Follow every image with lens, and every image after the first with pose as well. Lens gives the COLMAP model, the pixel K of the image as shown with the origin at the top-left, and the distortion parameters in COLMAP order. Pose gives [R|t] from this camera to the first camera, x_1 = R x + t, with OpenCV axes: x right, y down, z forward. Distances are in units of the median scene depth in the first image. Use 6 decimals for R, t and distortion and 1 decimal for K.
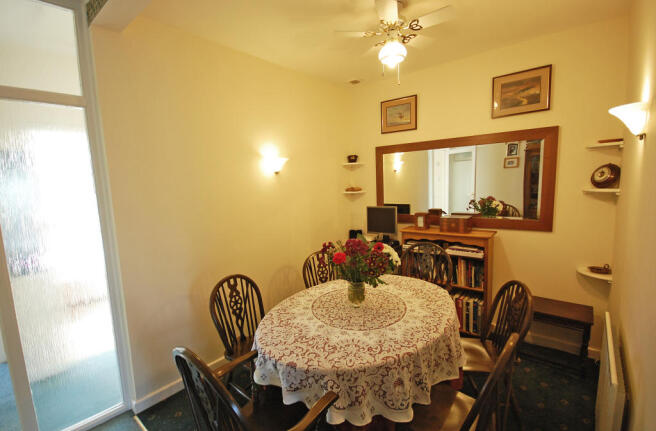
lens RADIAL K [[307.0, 0, 328.0], [0, 307.0, 215.5], [0, 0, 1]] dist [0.018564, 0.000008]
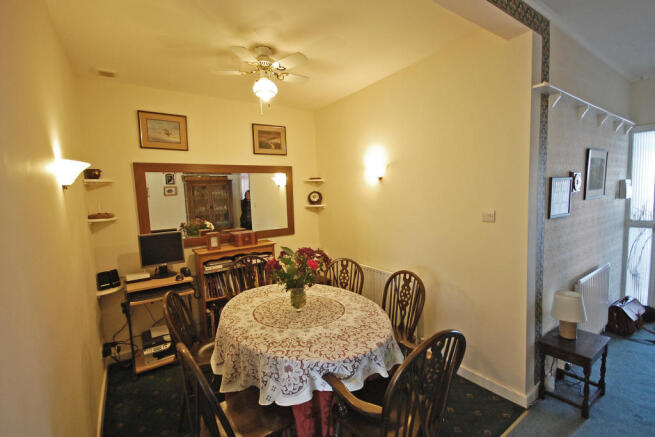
lens RADIAL K [[301.7, 0, 327.5], [0, 301.7, 218.5], [0, 0, 1]] dist [-0.001455, -0.000035]
pose [[0.258164, -0.048221, 0.964897, -0.643728], [0.141099, 0.989926, 0.011720, -0.017261], [-0.955742, 0.133120, 0.262367, 0.422959]]
